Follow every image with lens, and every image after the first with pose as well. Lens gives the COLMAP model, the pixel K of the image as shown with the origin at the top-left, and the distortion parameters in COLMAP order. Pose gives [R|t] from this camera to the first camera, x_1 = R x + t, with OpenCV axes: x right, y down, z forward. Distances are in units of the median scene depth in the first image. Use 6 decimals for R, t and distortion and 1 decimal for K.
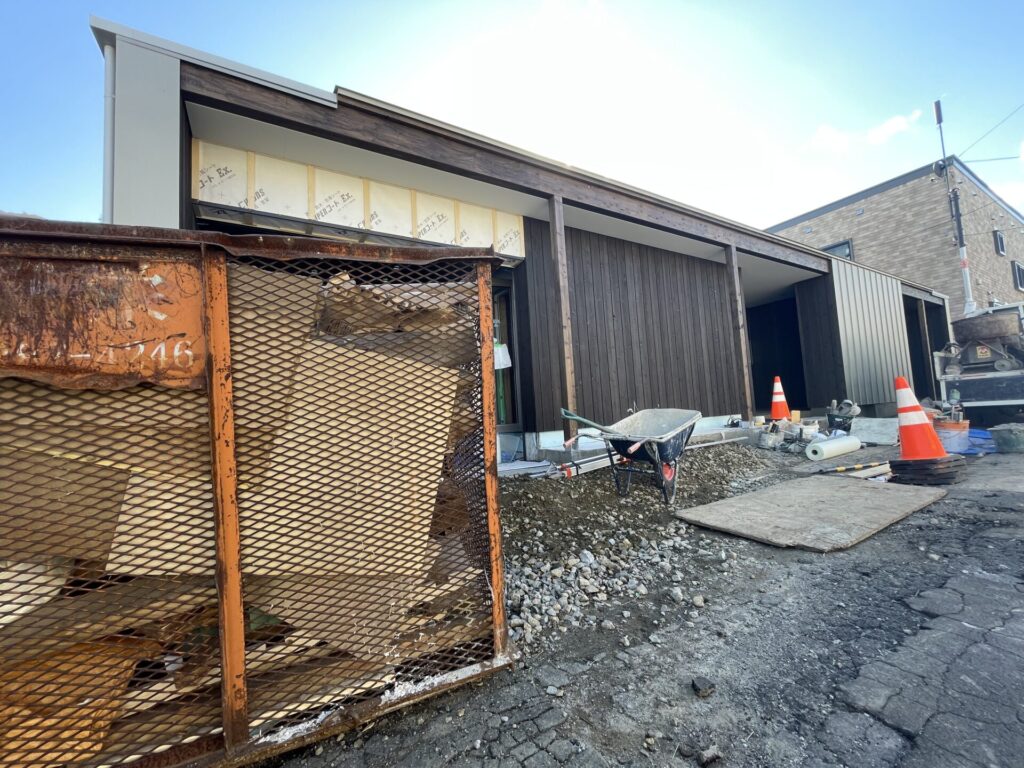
lens RADIAL K [[411.2, 0, 509.0], [0, 411.2, 386.1], [0, 0, 1]] dist [-0.002152, 0.000114]
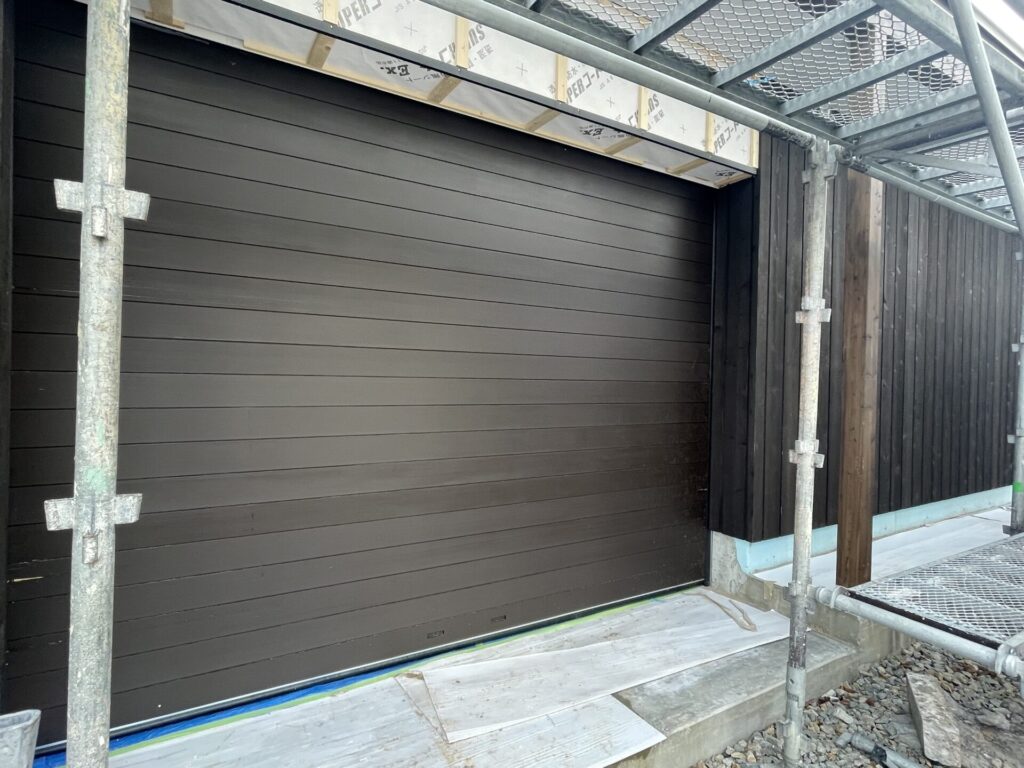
lens RADIAL K [[542.8, 0, 513.2], [0, 542.8, 378.8], [0, 0, 1]] dist [-0.006216, -0.000365]
pose [[0.996602, 0.082349, -0.001917, -0.195972], [-0.081950, 0.993584, 0.077937, -0.091498], [0.008323, -0.077515, 0.996956, 0.330385]]
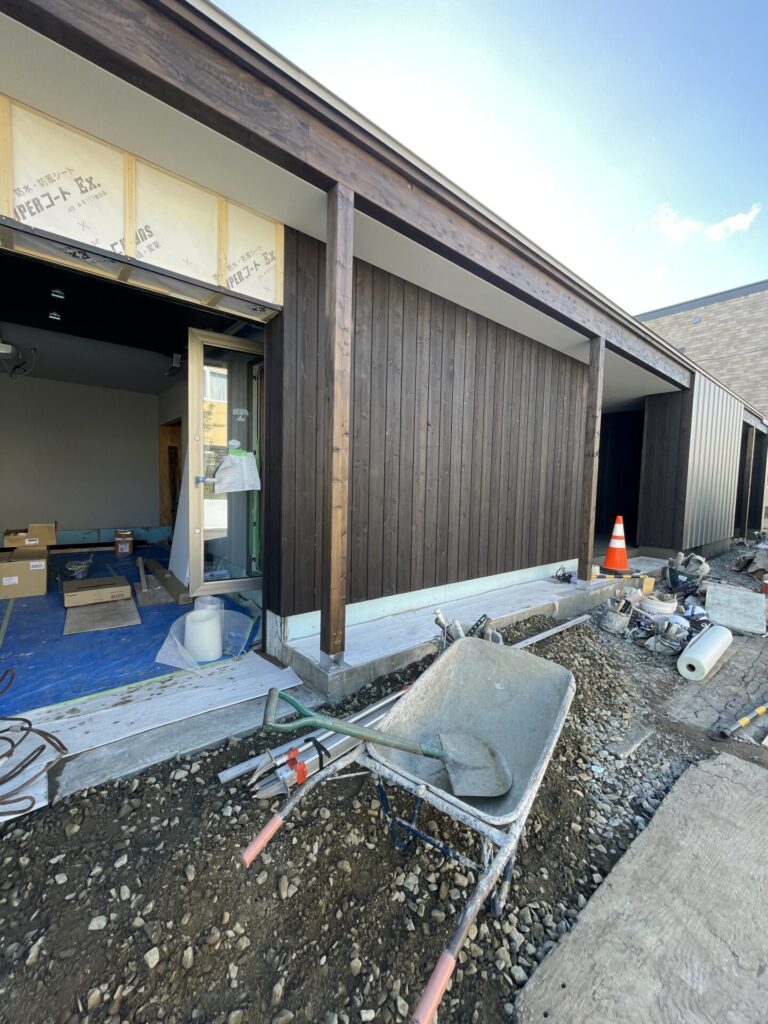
lens RADIAL K [[411.2, 0, 383.8], [0, 411.2, 512.1], [0, 0, 1]] dist [-0.002152, 0.000114]
pose [[0.984609, 0.072680, 0.158943, 0.093970], [-0.092568, 0.988262, 0.121528, -0.107957], [-0.148245, -0.134370, 0.979780, 0.363737]]
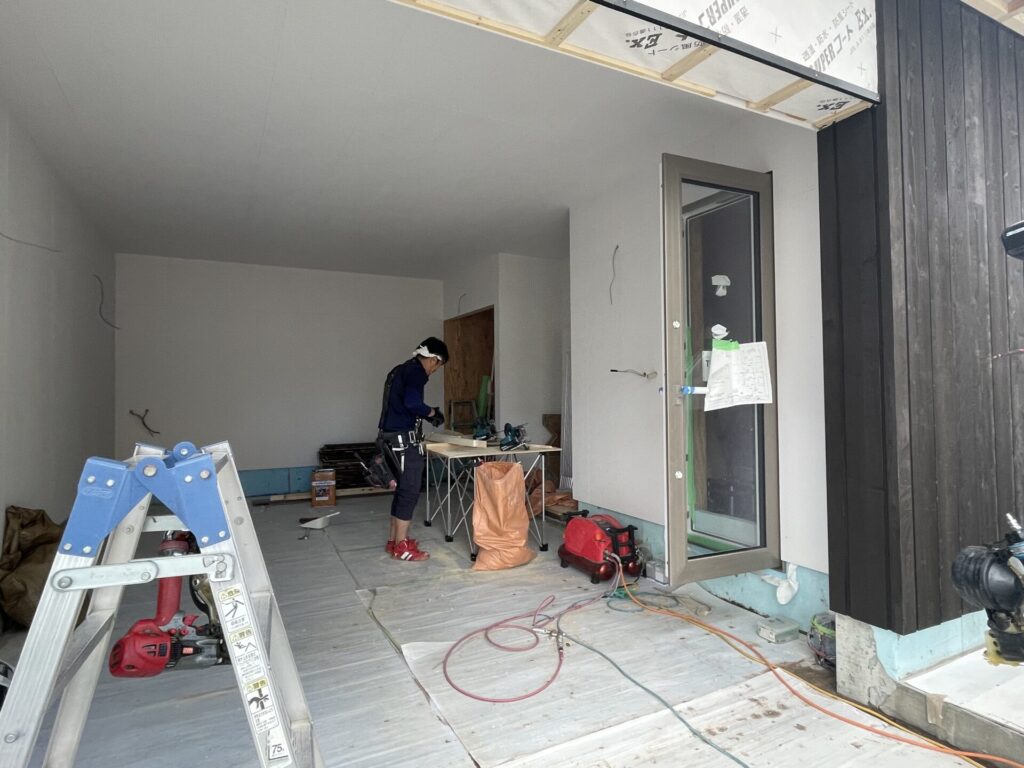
lens RADIAL K [[574.6, 0, 512.7], [0, 574.6, 378.0], [0, 0, 1]] dist [0.004463, -0.000119]
pose [[0.996521, 0.049013, -0.067411, -0.191097], [-0.045768, 0.997756, 0.048876, -0.086926], [0.069655, -0.045621, 0.996527, 0.461597]]
